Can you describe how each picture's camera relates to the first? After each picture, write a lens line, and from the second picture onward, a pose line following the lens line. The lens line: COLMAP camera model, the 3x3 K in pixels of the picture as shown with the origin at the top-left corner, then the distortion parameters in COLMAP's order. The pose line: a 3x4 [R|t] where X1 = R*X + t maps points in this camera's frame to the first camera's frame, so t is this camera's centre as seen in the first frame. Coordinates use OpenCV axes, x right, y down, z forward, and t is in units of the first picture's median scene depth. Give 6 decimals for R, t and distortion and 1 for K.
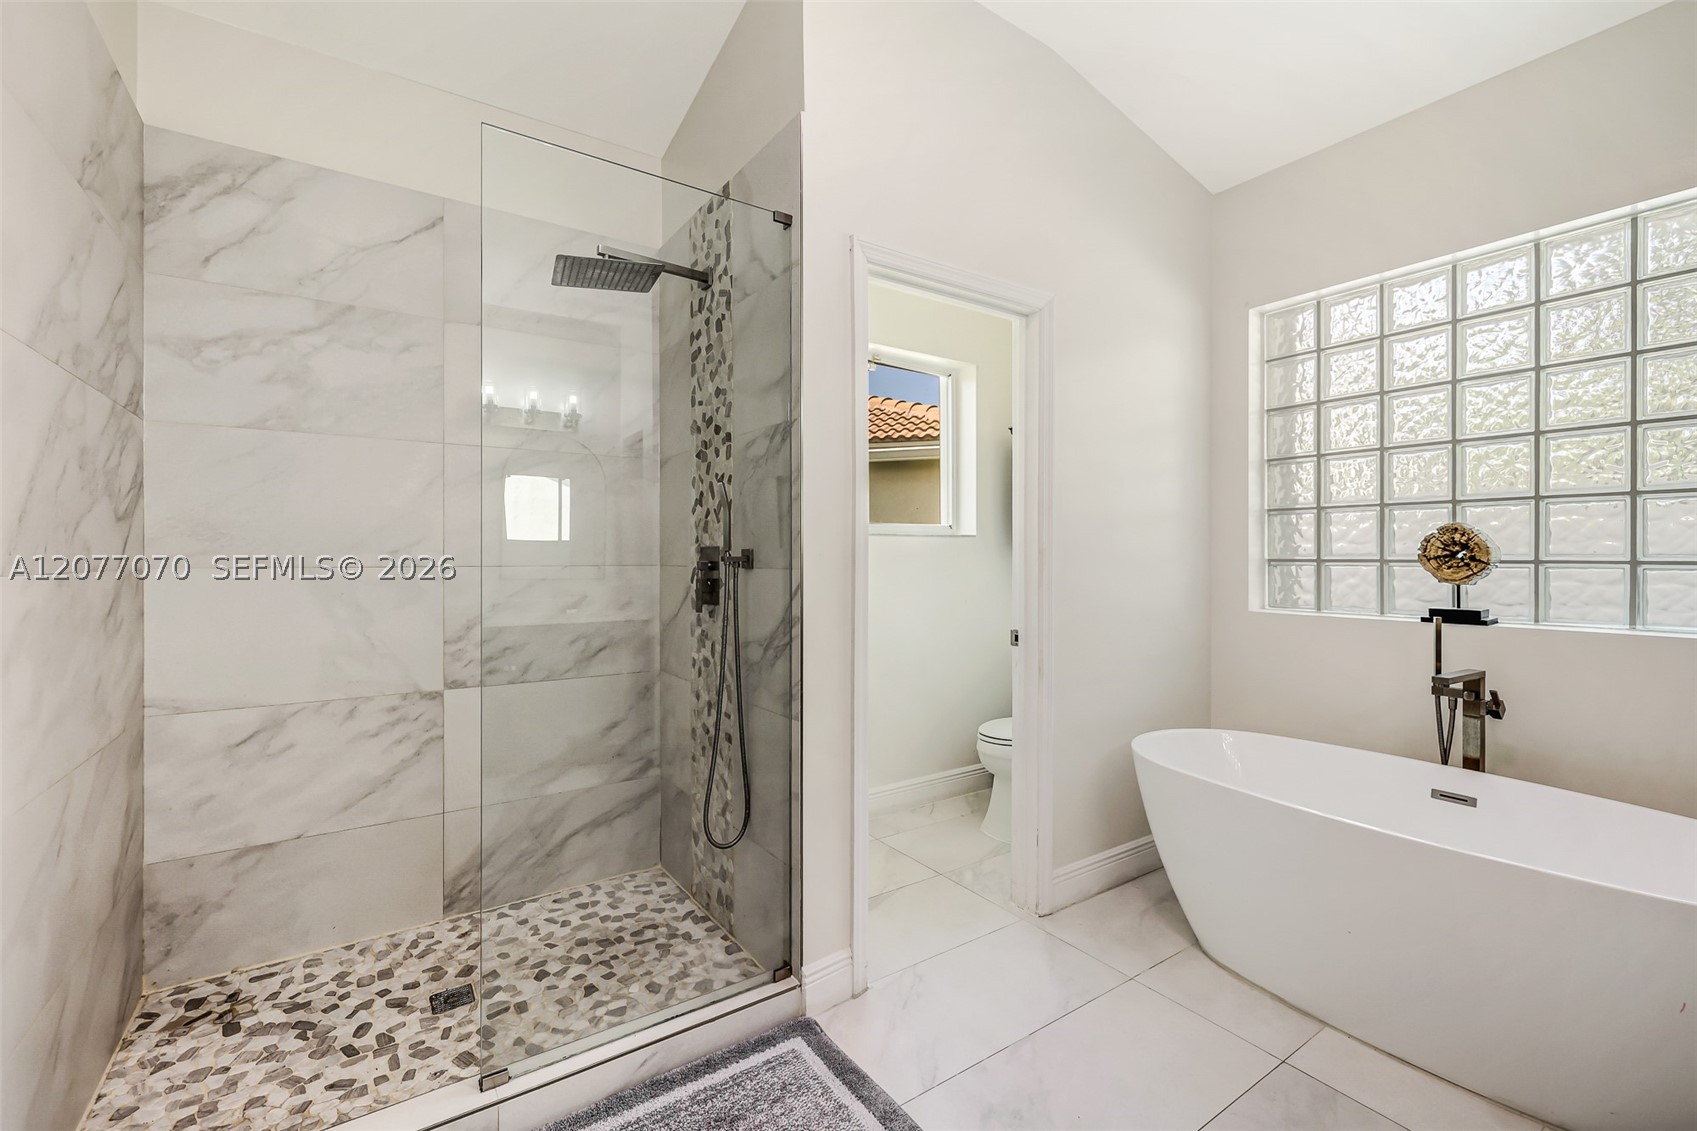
lens RADIAL K [[730.4, 0, 844.3], [0, 730.4, 559.3], [0, 0, 1]] dist [0.000661, -0.000174]
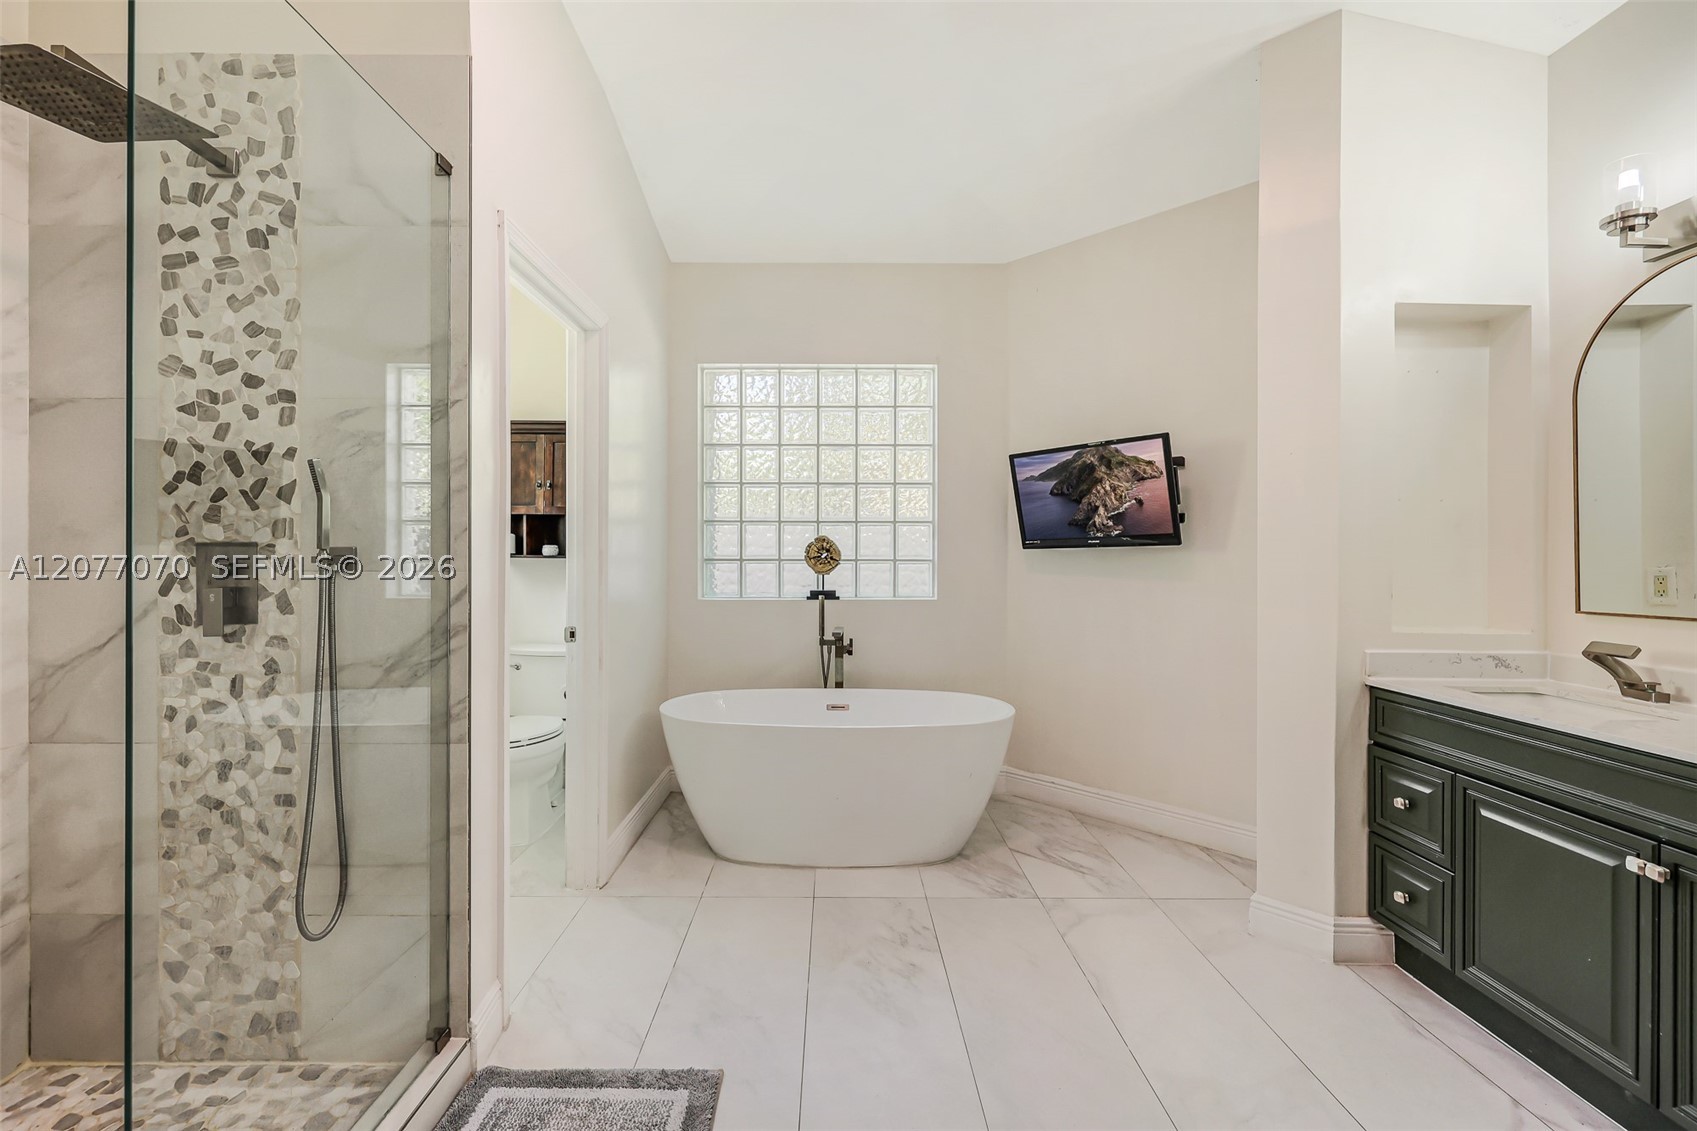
lens RADIAL K [[730.4, 0, 840.9], [0, 730.4, 561.2], [0, 0, 1]] dist [0.000661, -0.000174]
pose [[0.539747, -0.004536, 0.841815, -0.477724], [0.002750, 0.999990, 0.003626, -0.000210], [-0.841823, 0.000358, 0.539754, 0.120208]]
